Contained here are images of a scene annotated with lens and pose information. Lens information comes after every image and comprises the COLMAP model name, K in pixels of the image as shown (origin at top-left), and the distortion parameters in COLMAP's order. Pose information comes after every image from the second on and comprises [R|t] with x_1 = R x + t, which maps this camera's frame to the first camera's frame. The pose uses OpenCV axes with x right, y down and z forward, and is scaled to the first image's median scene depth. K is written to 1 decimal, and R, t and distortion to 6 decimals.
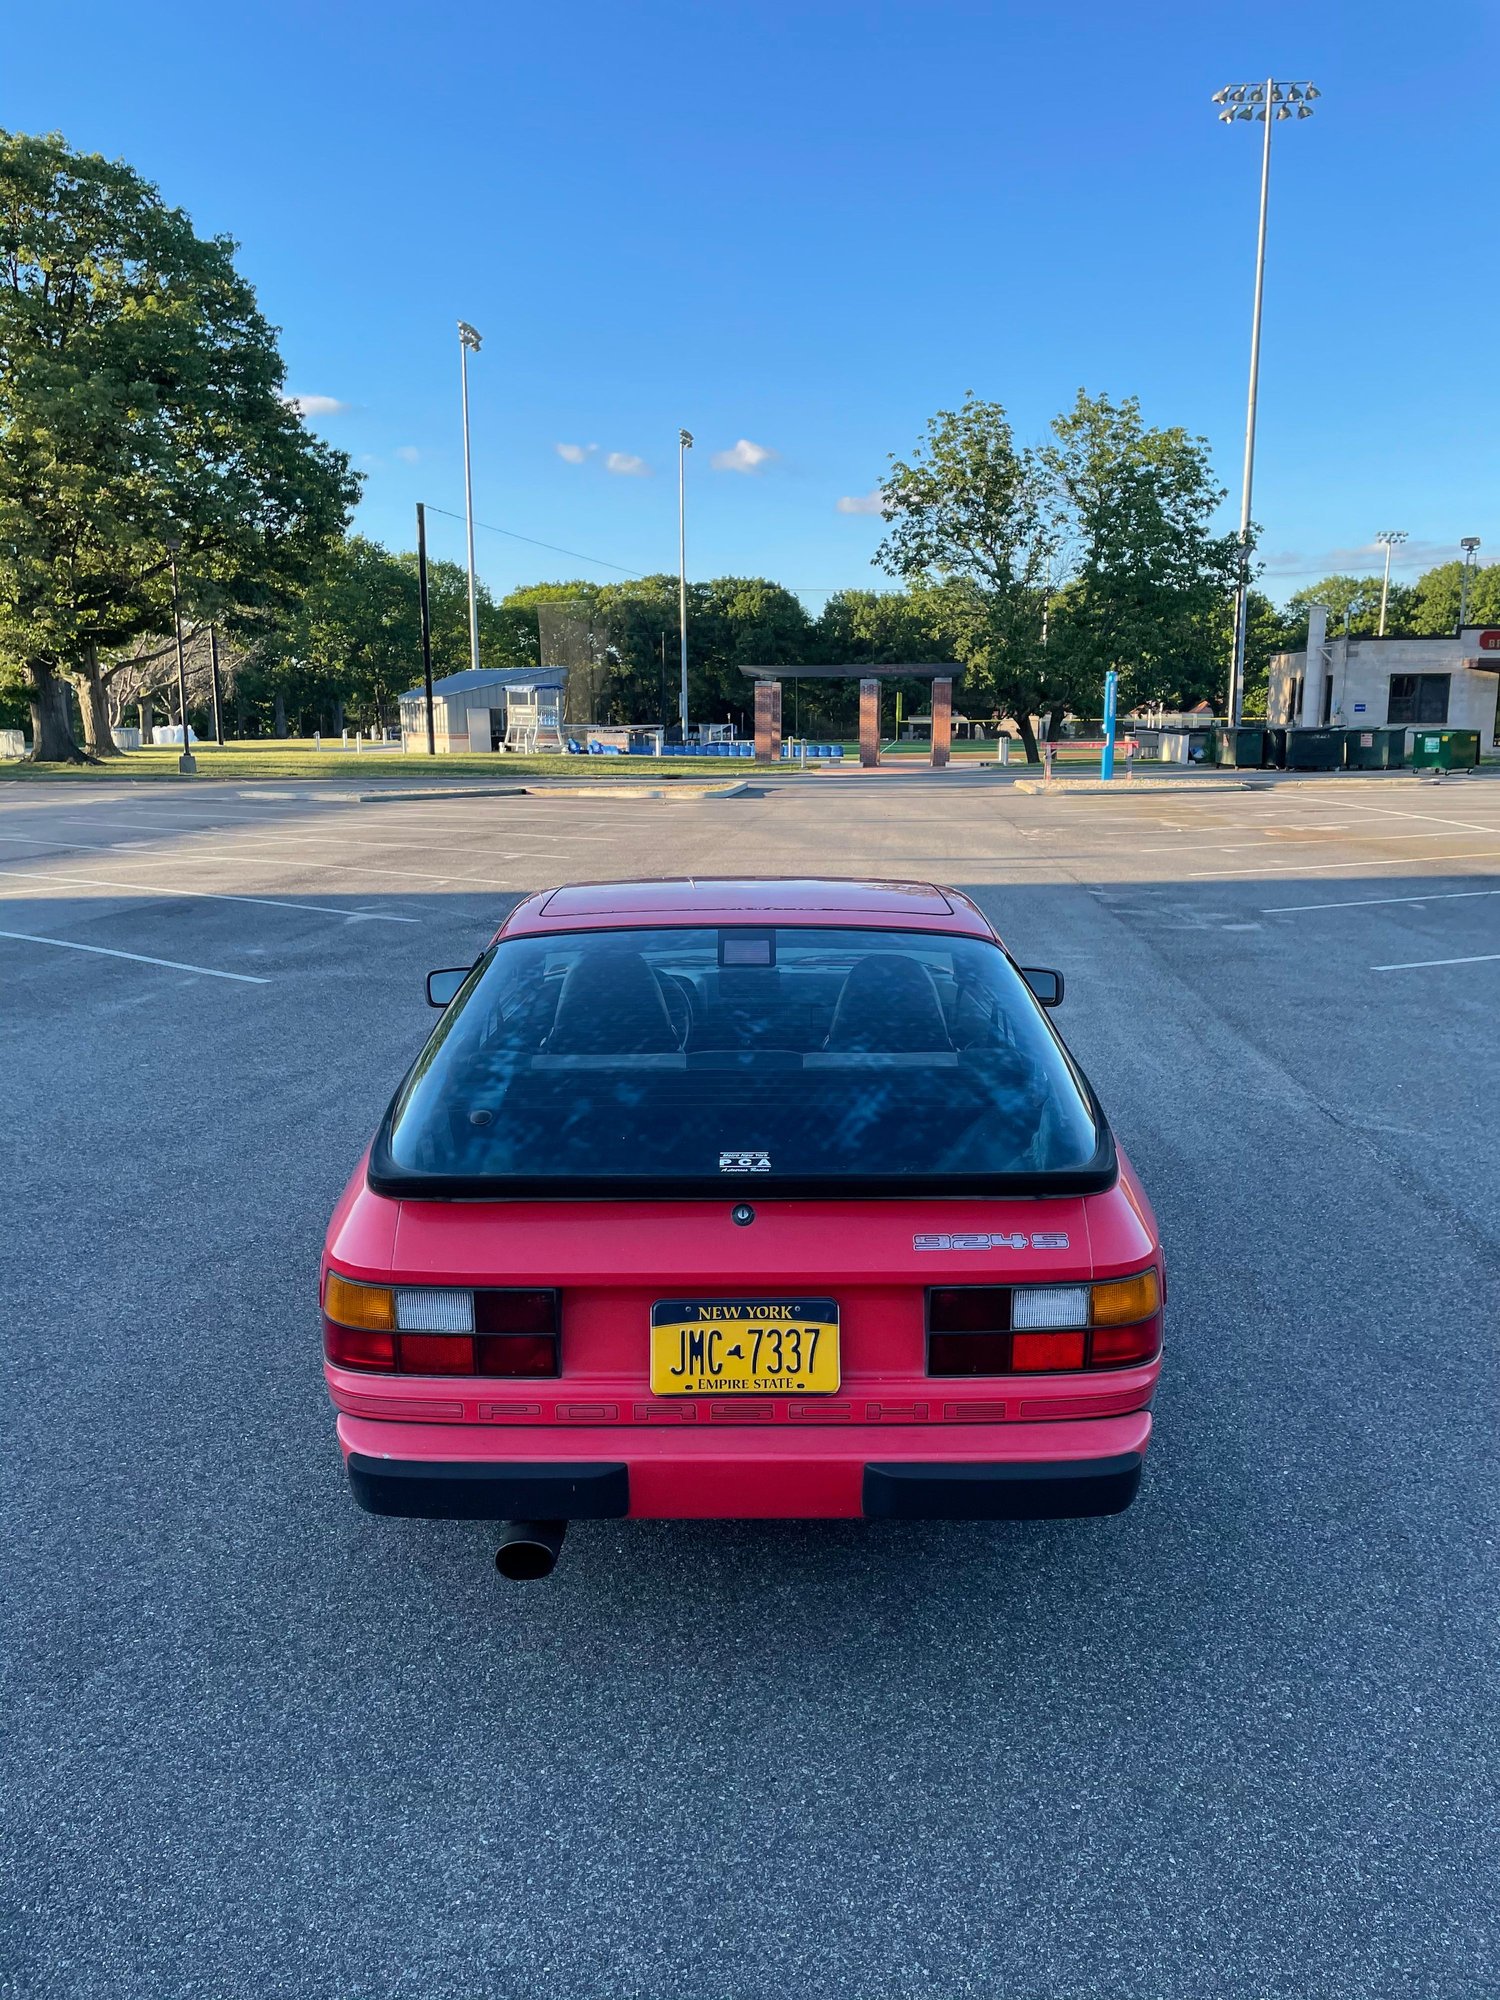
lens RADIAL K [[1652.3, 0, 748.5], [0, 1652.3, 993.5], [0, 0, 1]] dist [0.080529, -0.123479]
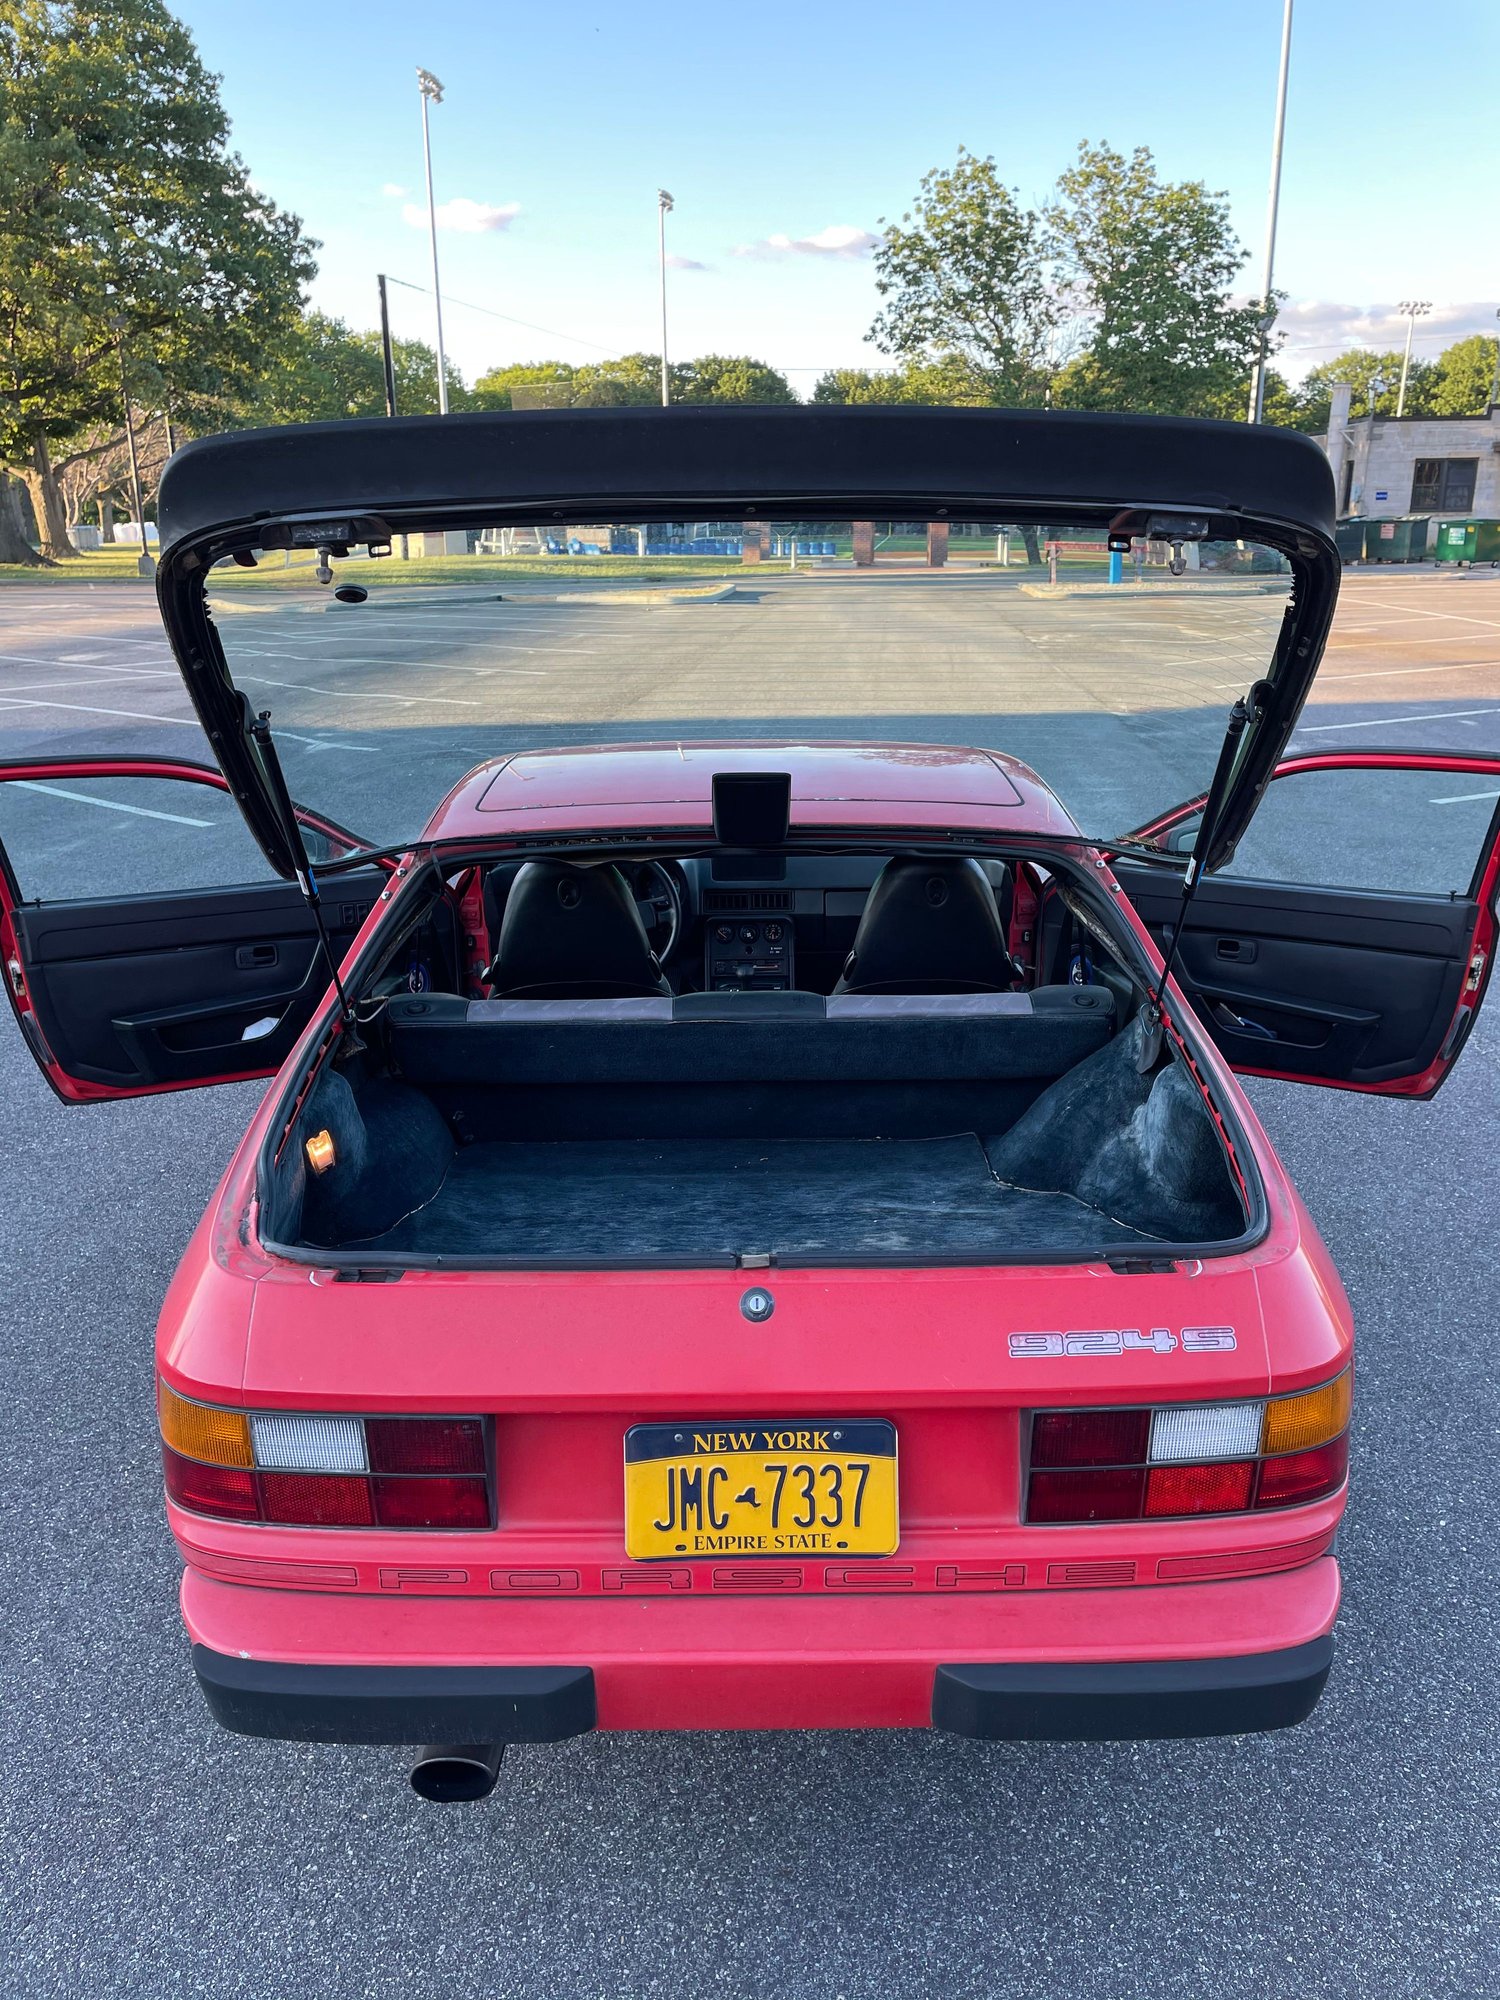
lens RADIAL K [[1652.3, 0, 745.2], [0, 1652.3, 1038.9], [0, 0, 1]] dist [0.080529, -0.123479]
pose [[0.999959, -0.008326, 0.003444, -0.004938], [0.007752, 0.989839, 0.141979, -0.036472], [-0.004591, -0.141947, 0.989864, 0.175252]]
